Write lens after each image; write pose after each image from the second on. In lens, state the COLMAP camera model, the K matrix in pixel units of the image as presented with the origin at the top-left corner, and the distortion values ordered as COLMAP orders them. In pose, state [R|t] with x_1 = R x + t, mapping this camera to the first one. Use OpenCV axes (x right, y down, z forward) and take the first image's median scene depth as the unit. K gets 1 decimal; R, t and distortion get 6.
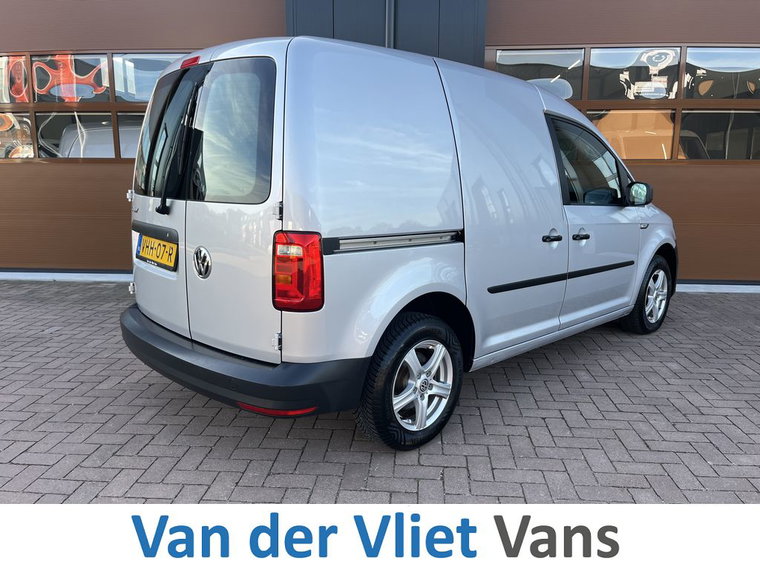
lens RADIAL K [[587.6, 0, 381.0], [0, 587.6, 259.1], [0, 0, 1]] dist [0.076026, -0.102951]
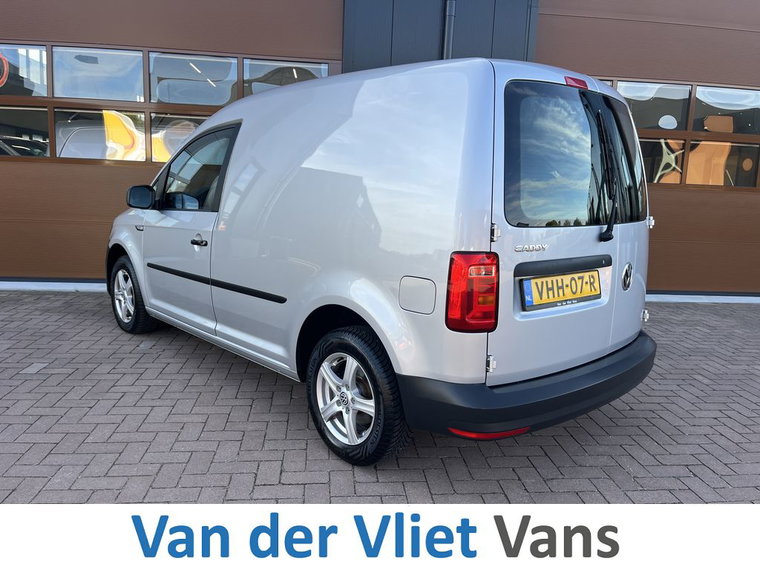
lens RADIAL K [[588.1, 0, 385.4], [0, 588.1, 272.1], [0, 0, 1]] dist [0.012632, -0.003210]
pose [[0.982798, 0.006977, 0.184550, -0.459922], [-0.008640, 0.999929, 0.008208, -0.010270], [-0.184480, -0.009662, 0.982789, 0.014109]]
